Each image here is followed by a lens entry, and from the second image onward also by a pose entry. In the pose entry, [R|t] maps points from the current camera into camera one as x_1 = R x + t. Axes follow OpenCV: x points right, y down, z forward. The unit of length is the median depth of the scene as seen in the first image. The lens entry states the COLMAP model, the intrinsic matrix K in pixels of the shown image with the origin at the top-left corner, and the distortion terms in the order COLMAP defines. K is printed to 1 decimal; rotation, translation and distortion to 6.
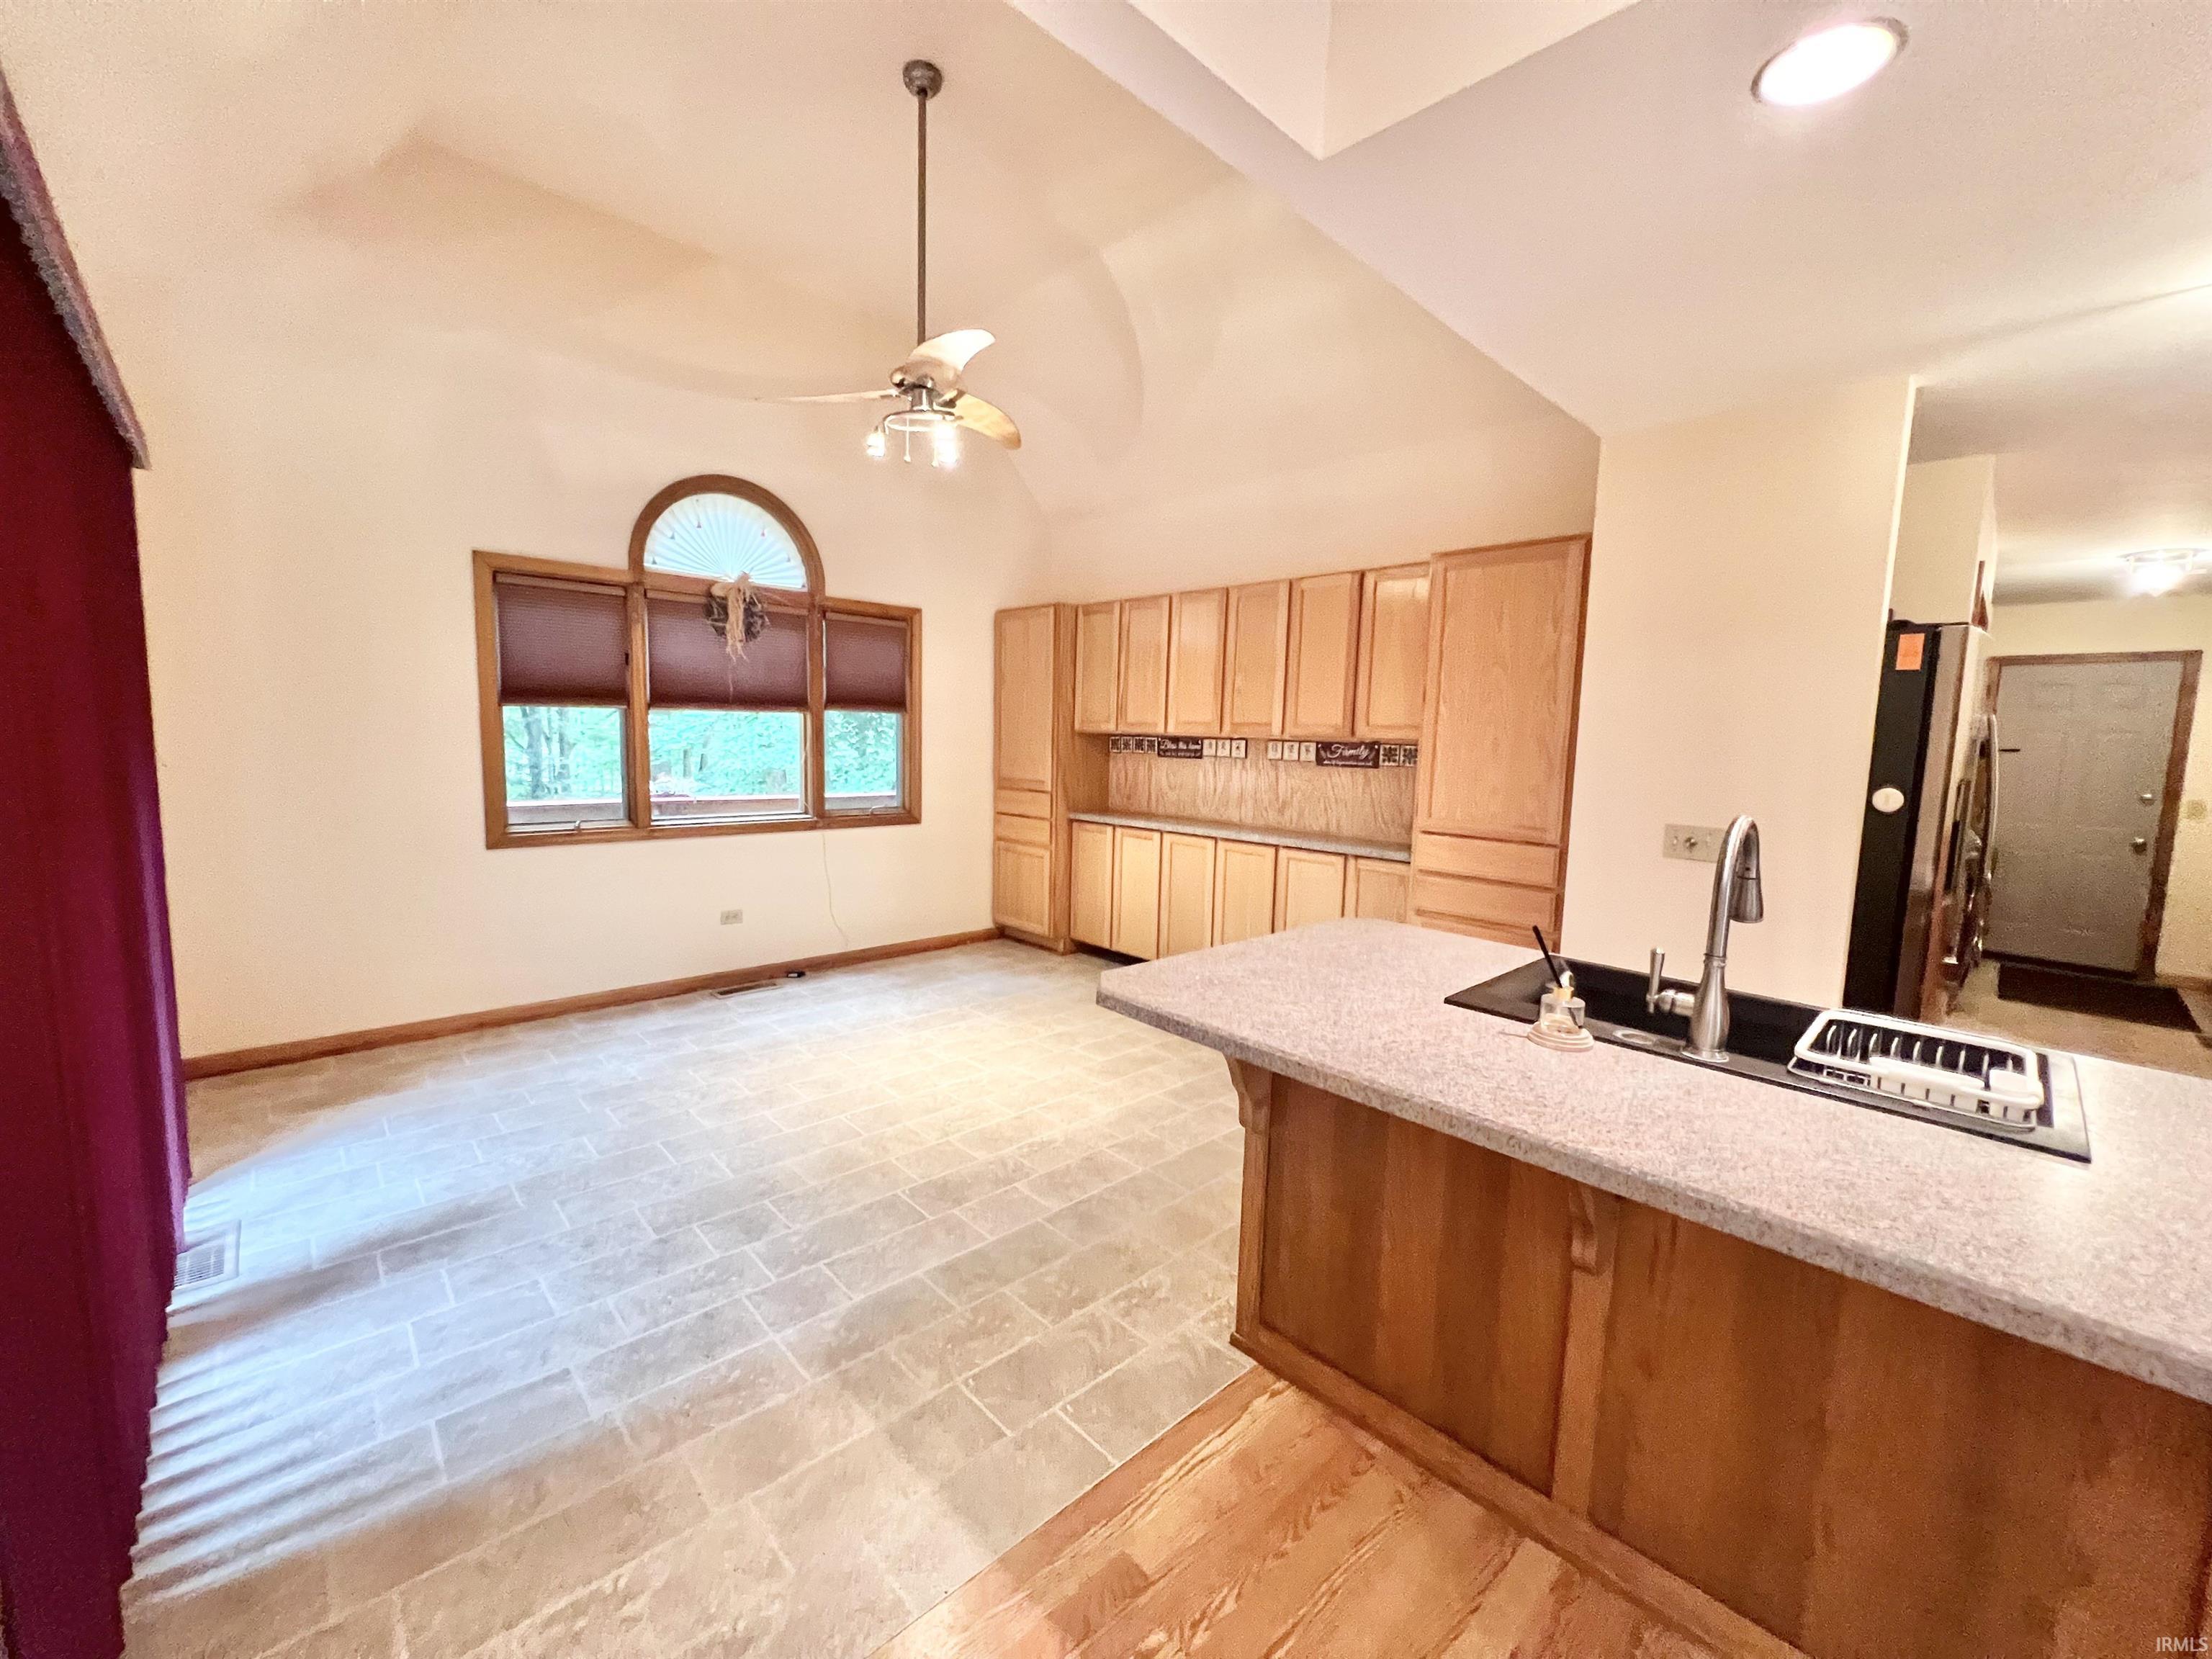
lens RADIAL K [[884.4, 0, 1106.2], [0, 884.4, 824.3], [0, 0, 1]] dist [-0.002158, 0.000577]
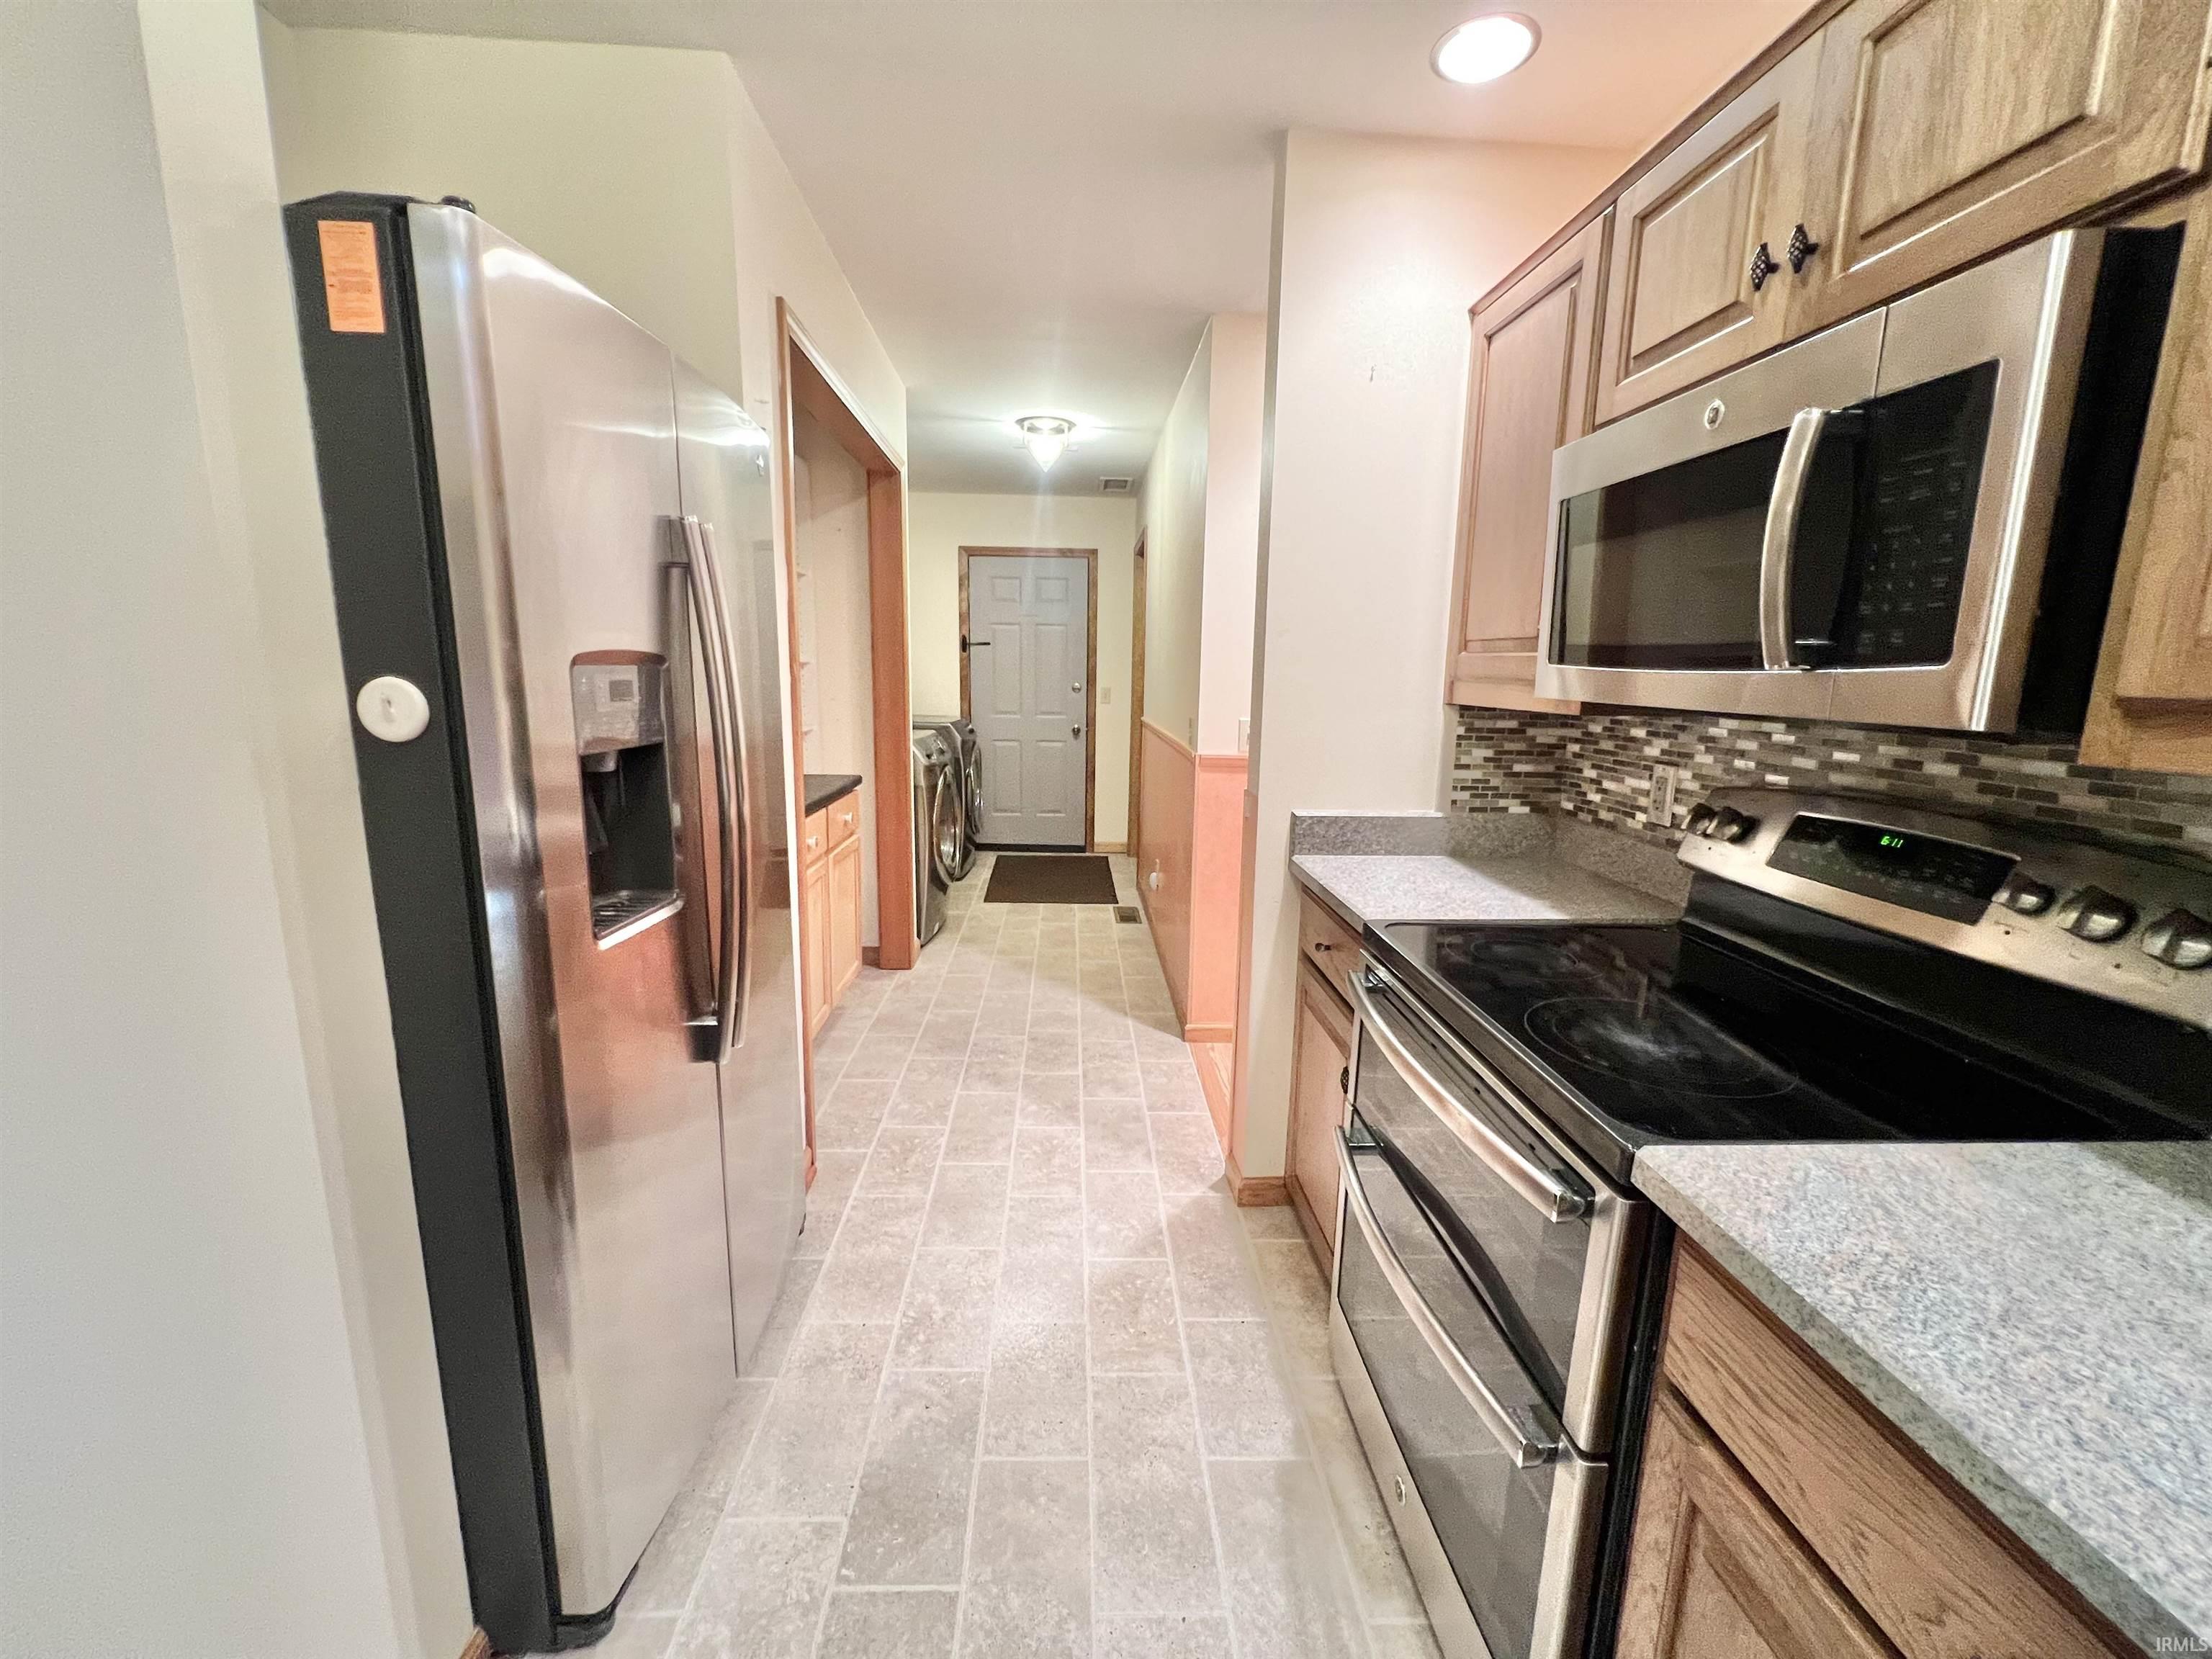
lens RADIAL K [[892.0, 0, 1101.2], [0, 892.0, 831.3], [0, 0, 1]] dist [-0.001153, 0.000235]
pose [[0.658914, -0.157710, 0.735500, 0.718959], [0.081610, 0.986991, 0.138525, -0.005038], [-0.747779, -0.031252, 0.663212, 0.480648]]
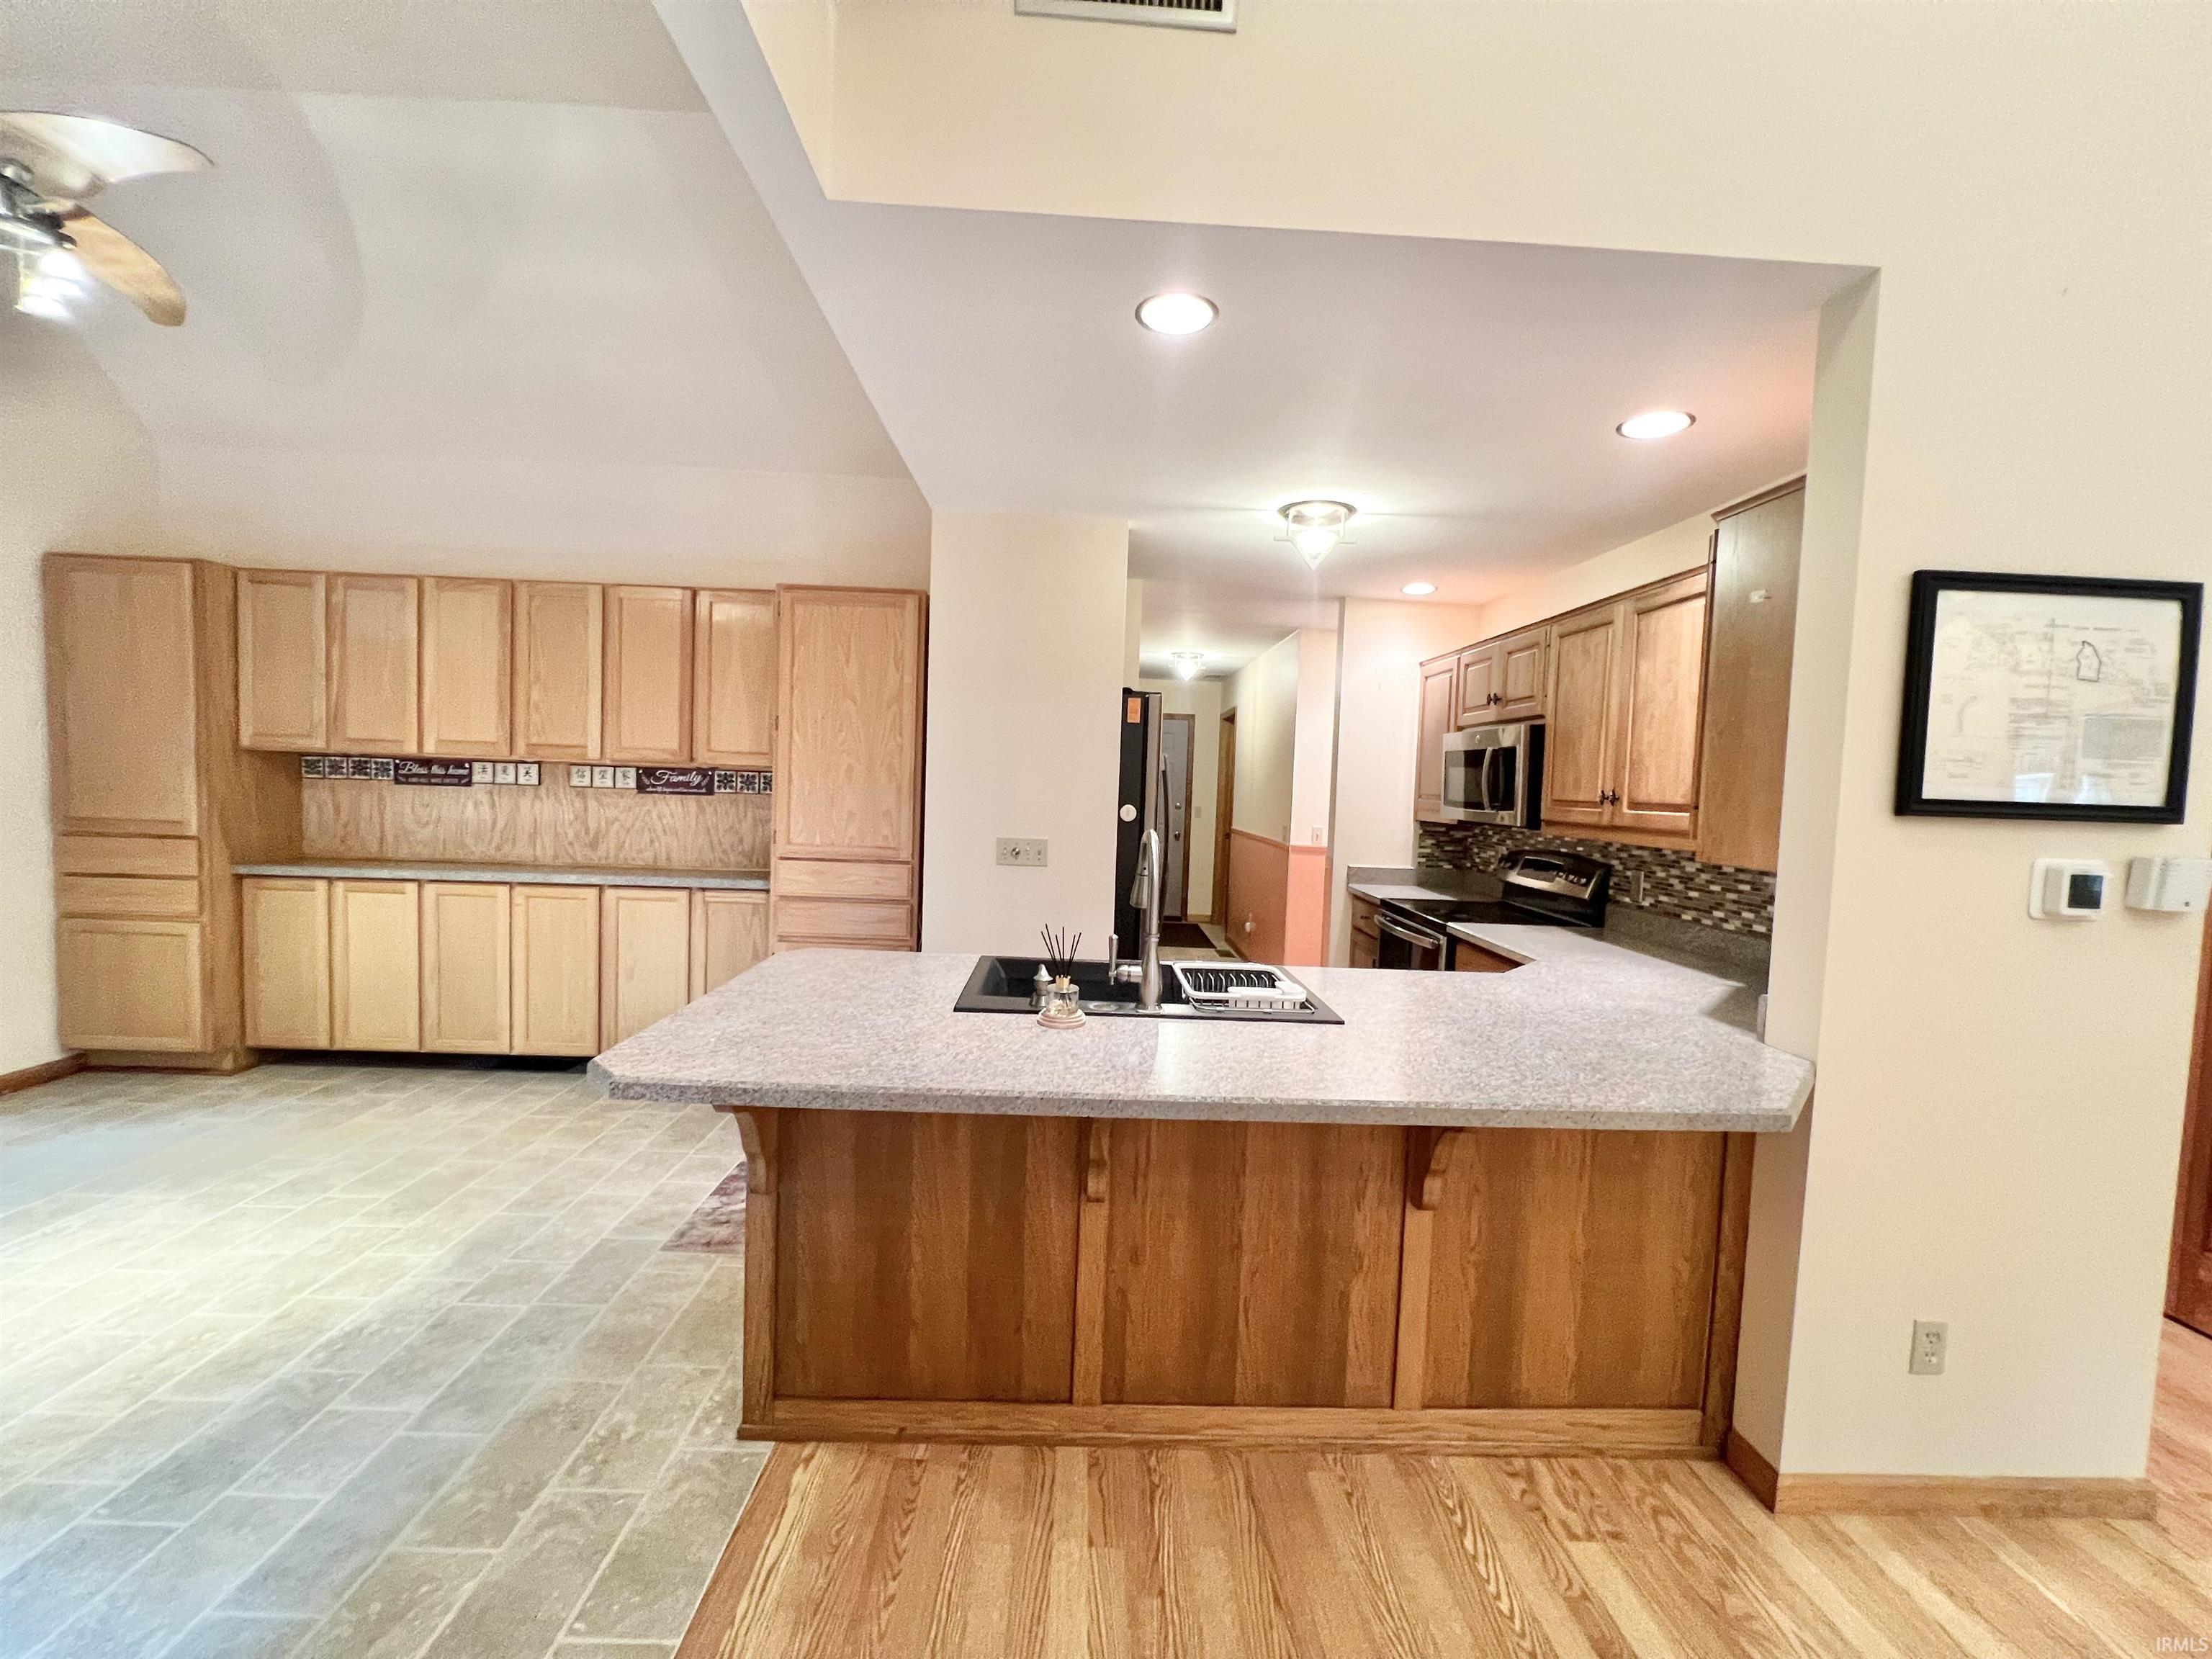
lens RADIAL K [[884.4, 0, 1098.3], [0, 884.4, 827.3], [0, 0, 1]] dist [-0.002158, 0.000577]
pose [[0.675060, -0.042686, 0.736527, -0.175454], [0.058374, 0.998285, 0.004354, -0.012639], [-0.735450, 0.040055, 0.676394, 0.067976]]
